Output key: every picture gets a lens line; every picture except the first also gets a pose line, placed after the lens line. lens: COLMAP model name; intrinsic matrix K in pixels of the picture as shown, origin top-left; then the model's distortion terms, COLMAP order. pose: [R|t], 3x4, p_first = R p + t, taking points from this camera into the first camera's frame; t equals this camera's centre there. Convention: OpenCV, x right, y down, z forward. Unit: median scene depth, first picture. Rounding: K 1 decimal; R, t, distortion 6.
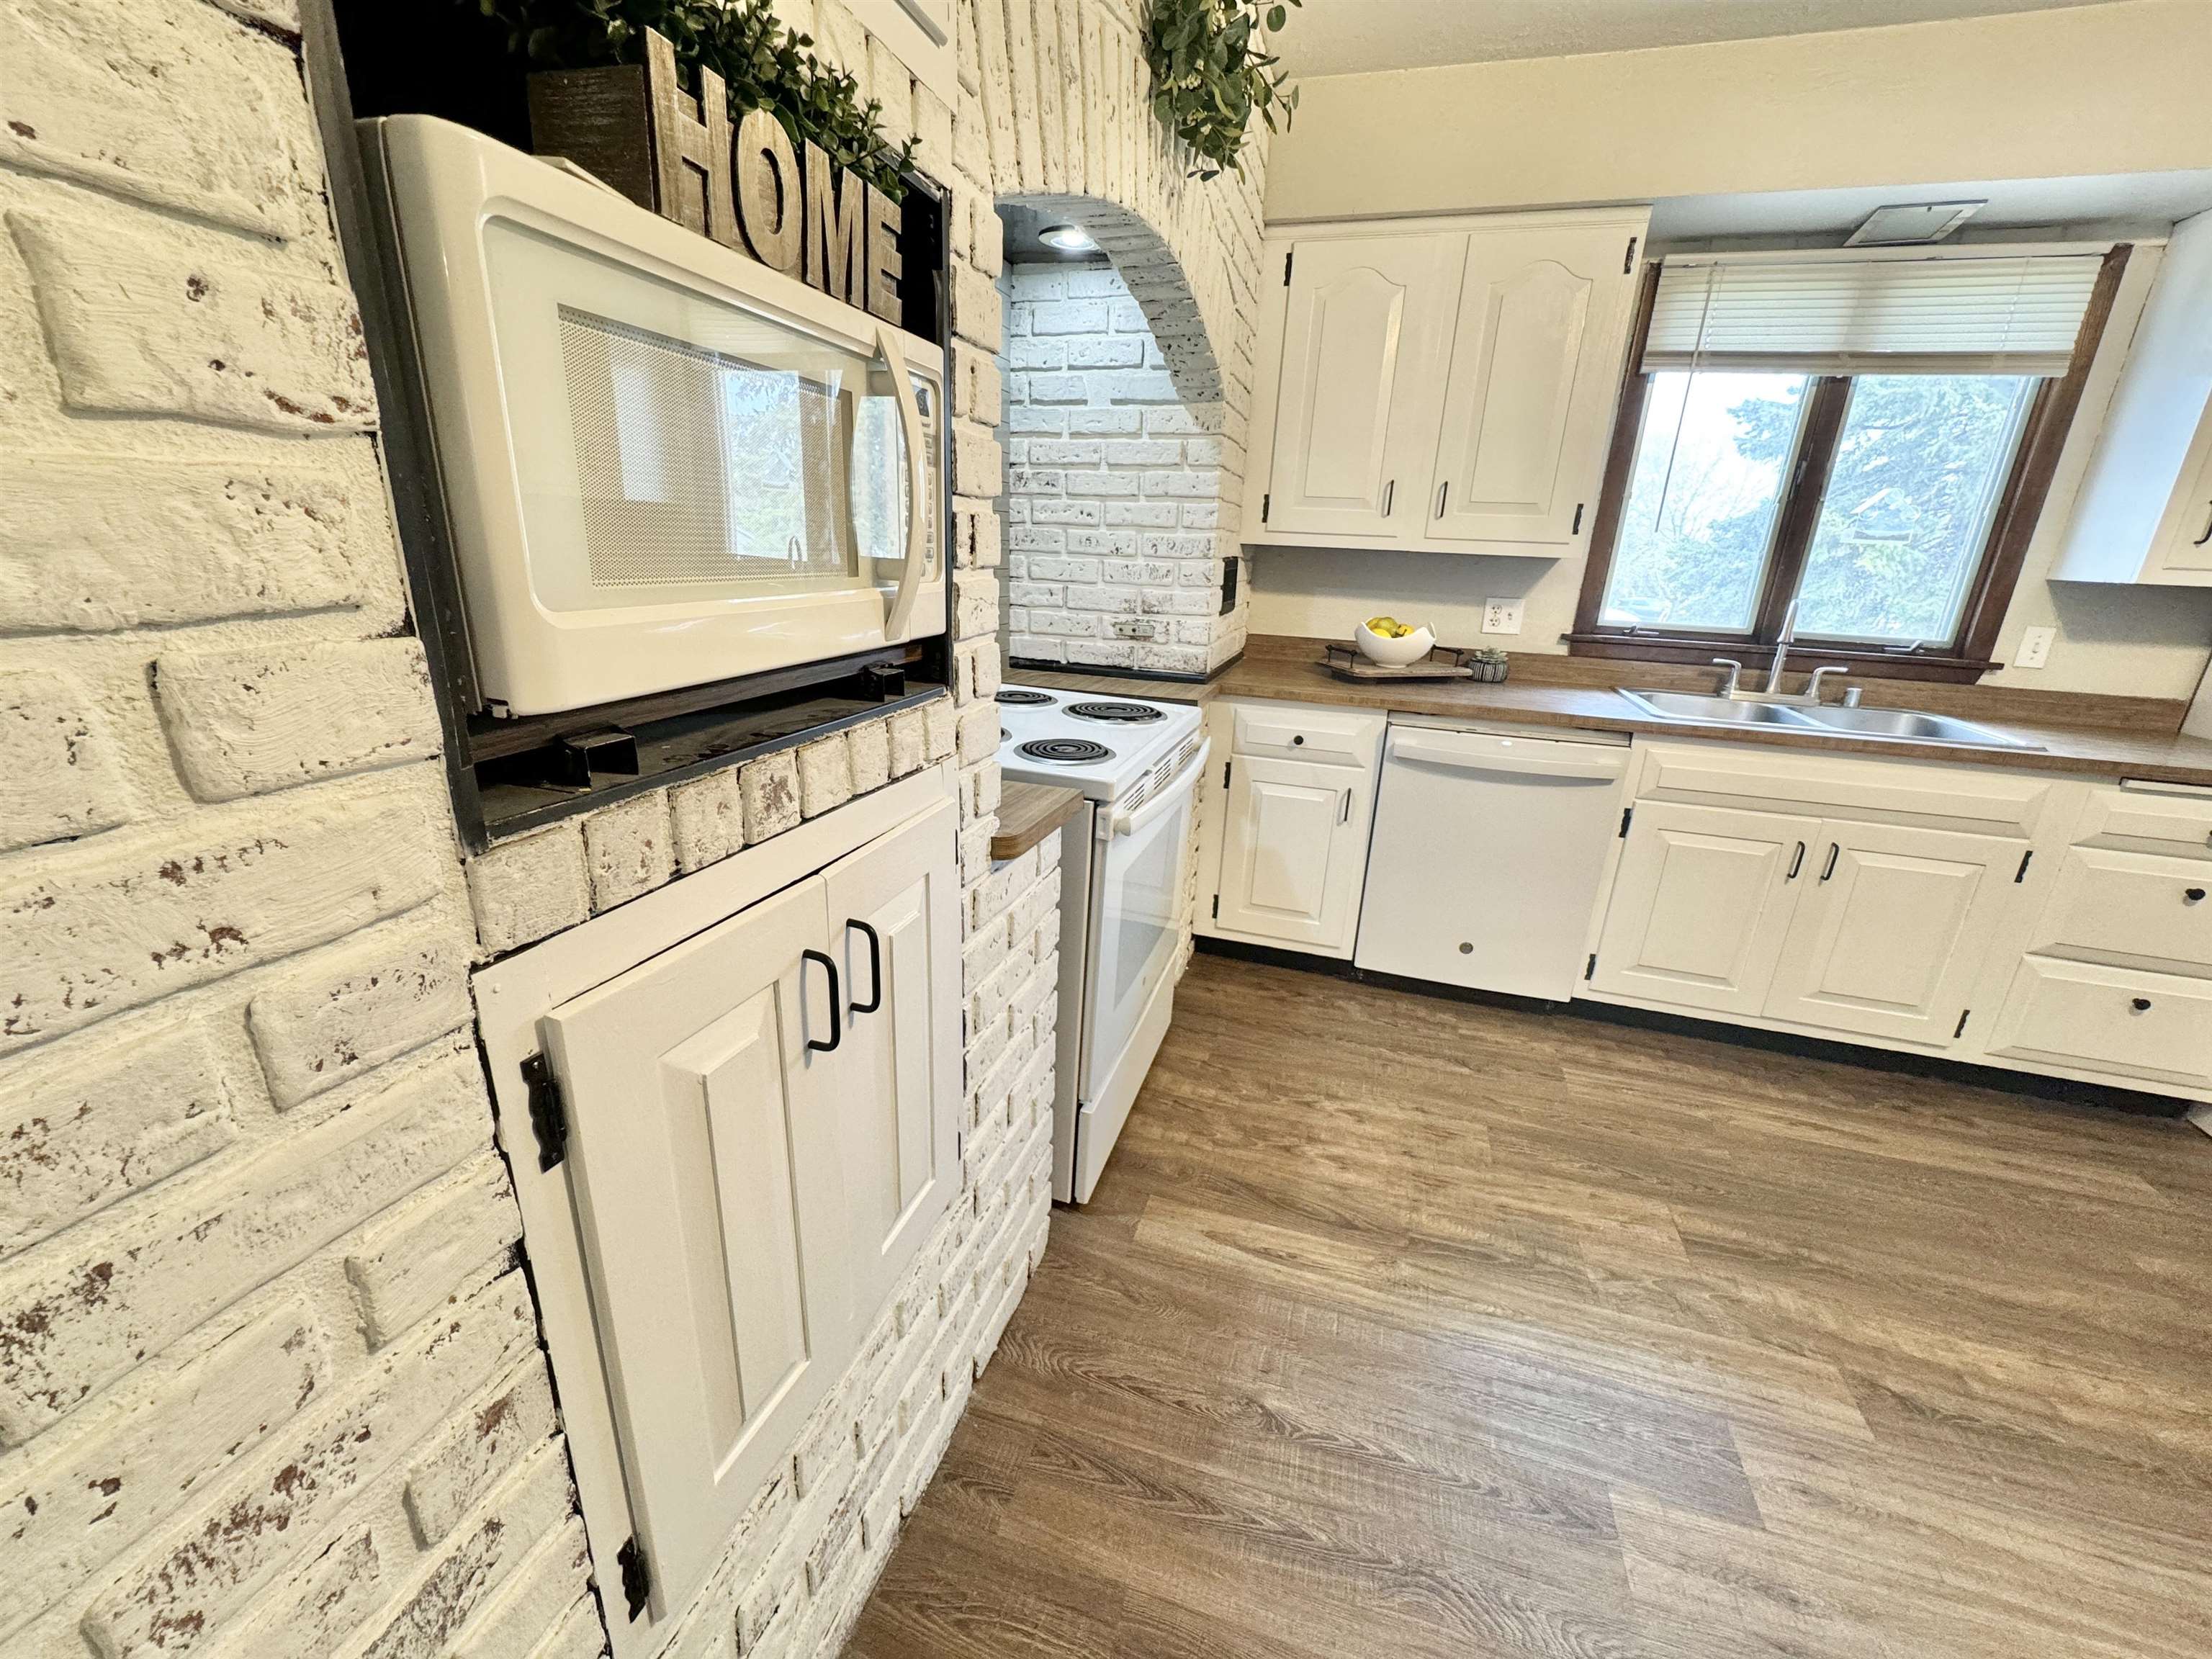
lens RADIAL K [[878.2, 0, 1103.0], [0, 878.2, 830.2], [0, 0, 1]] dist [-0.002722, 0.000191]
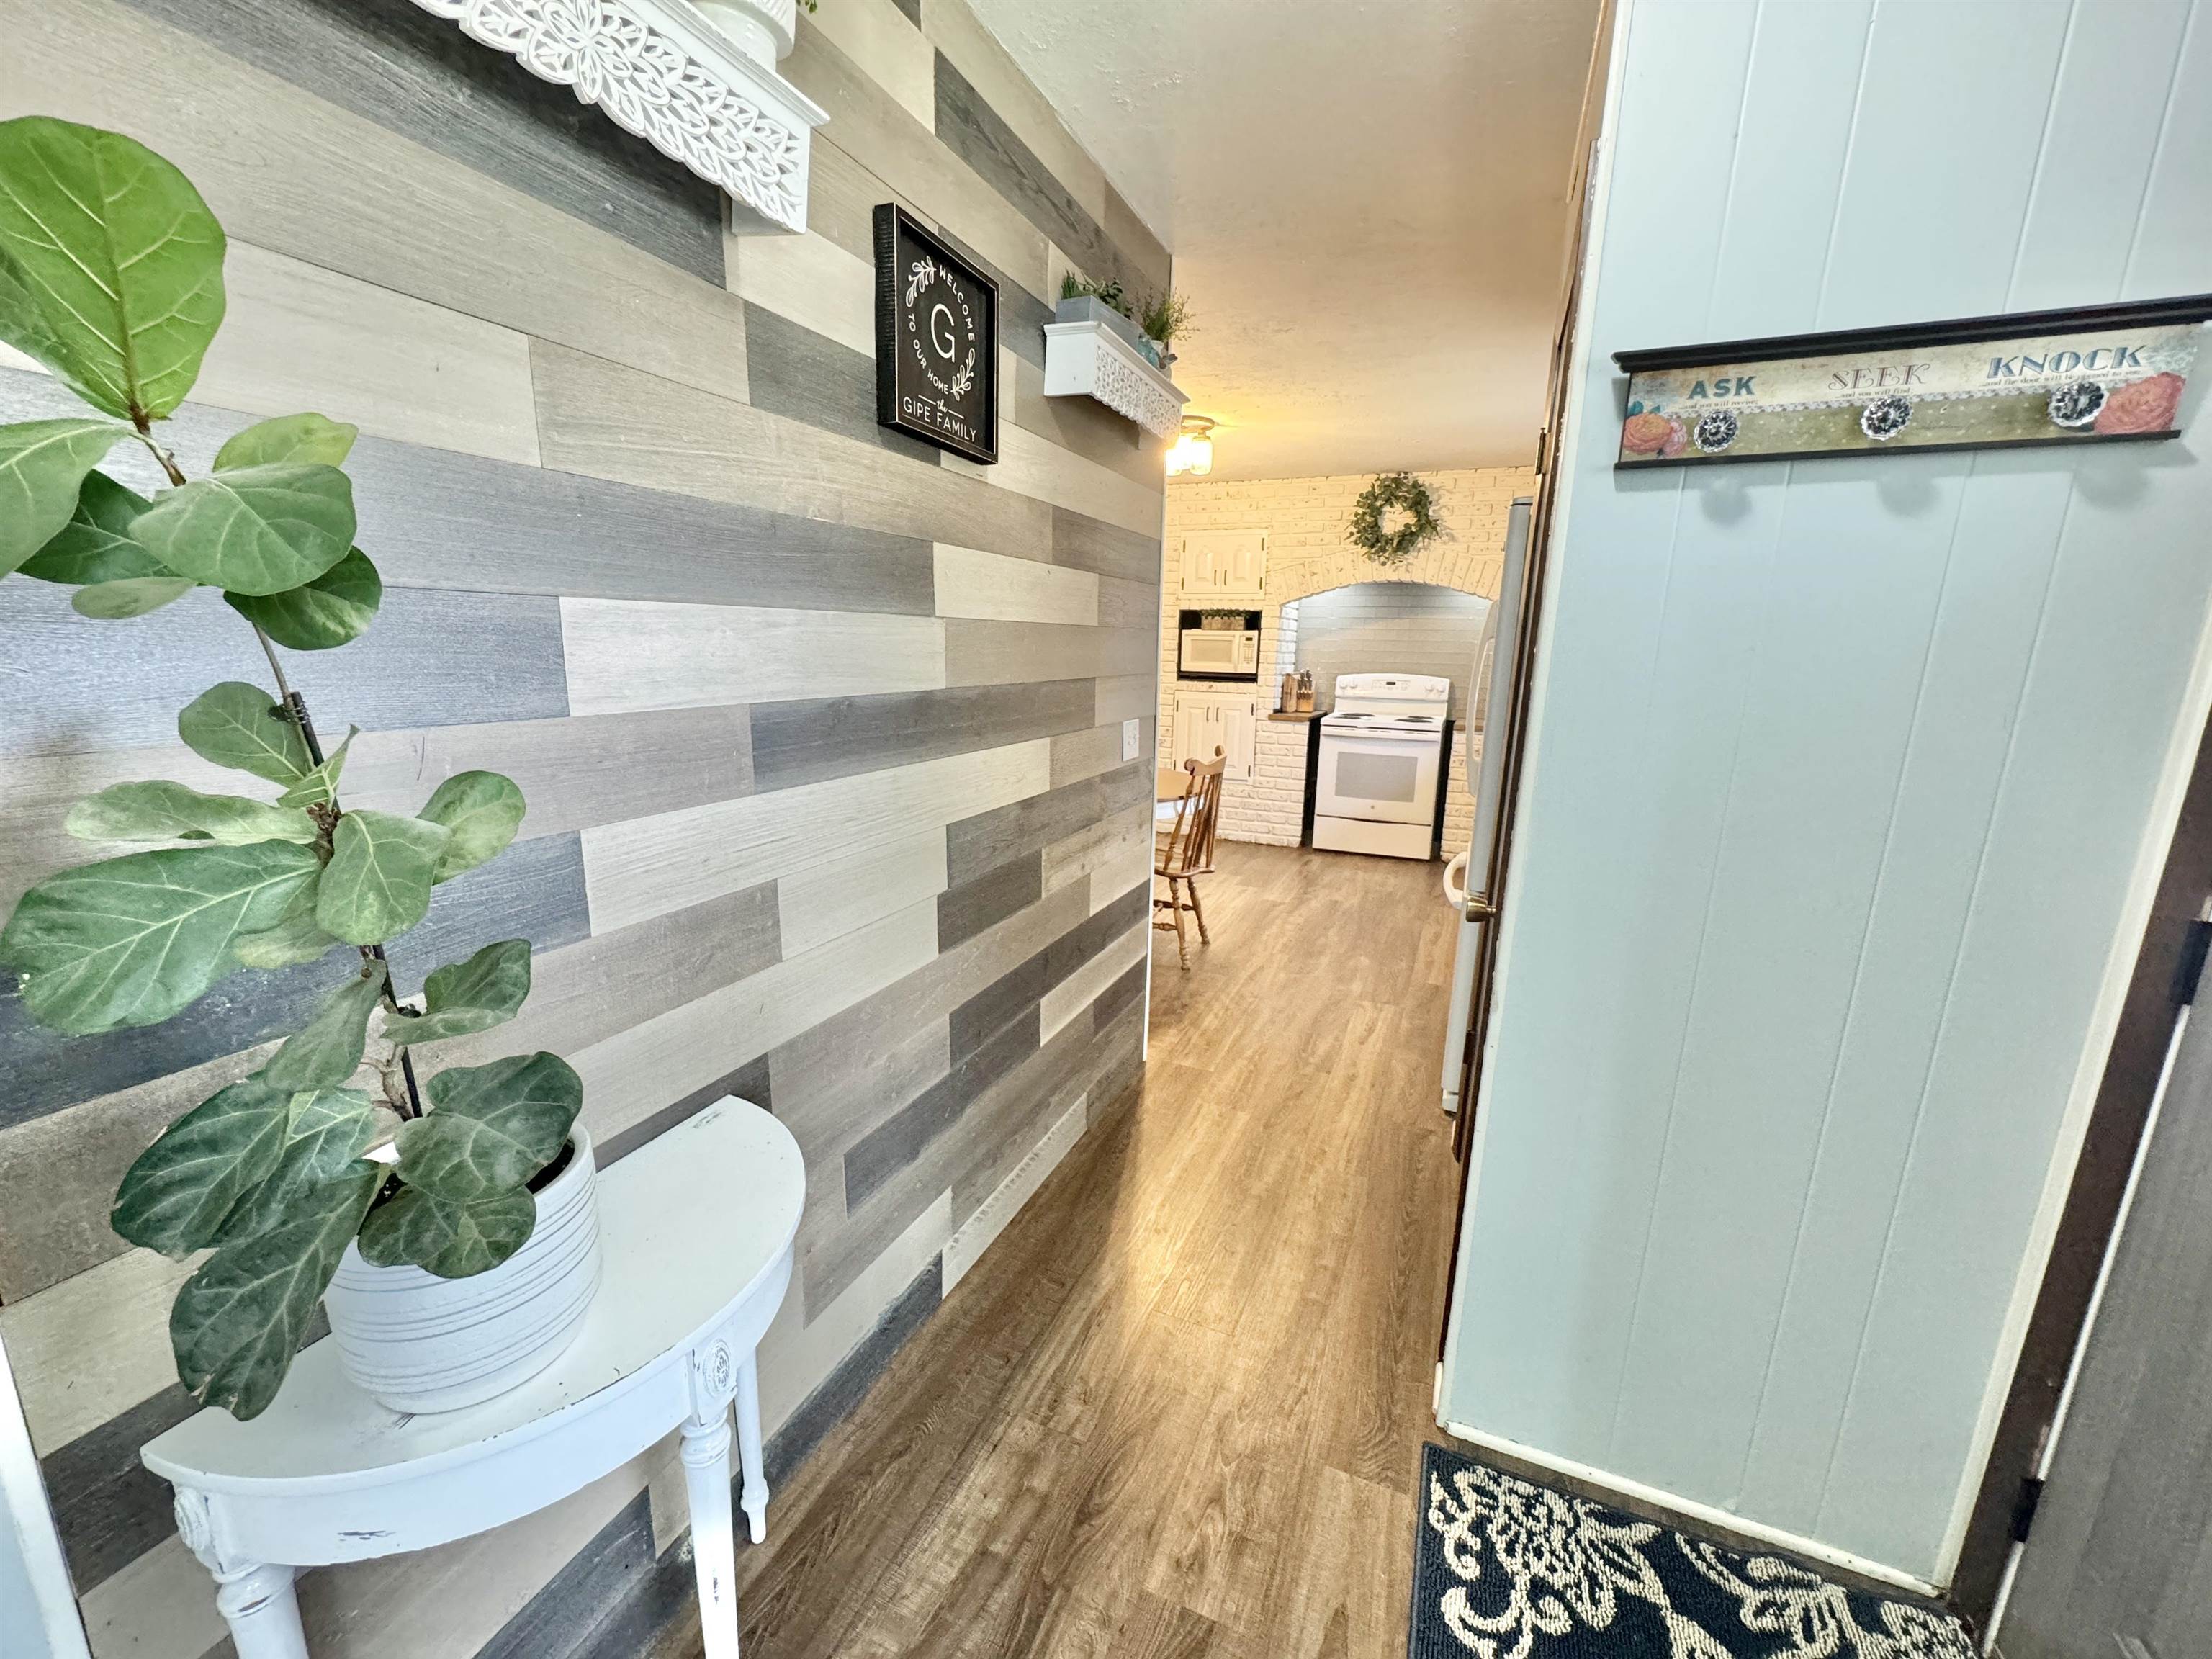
lens RADIAL K [[878.2, 0, 1108.7], [0, 878.2, 830.4], [0, 0, 1]] dist [-0.002722, 0.000191]
pose [[-0.092308, 0.167271, -0.981580, 2.841547], [-0.338406, 0.921842, 0.188914, -0.010464], [0.936462, 0.349611, -0.028488, 0.275615]]
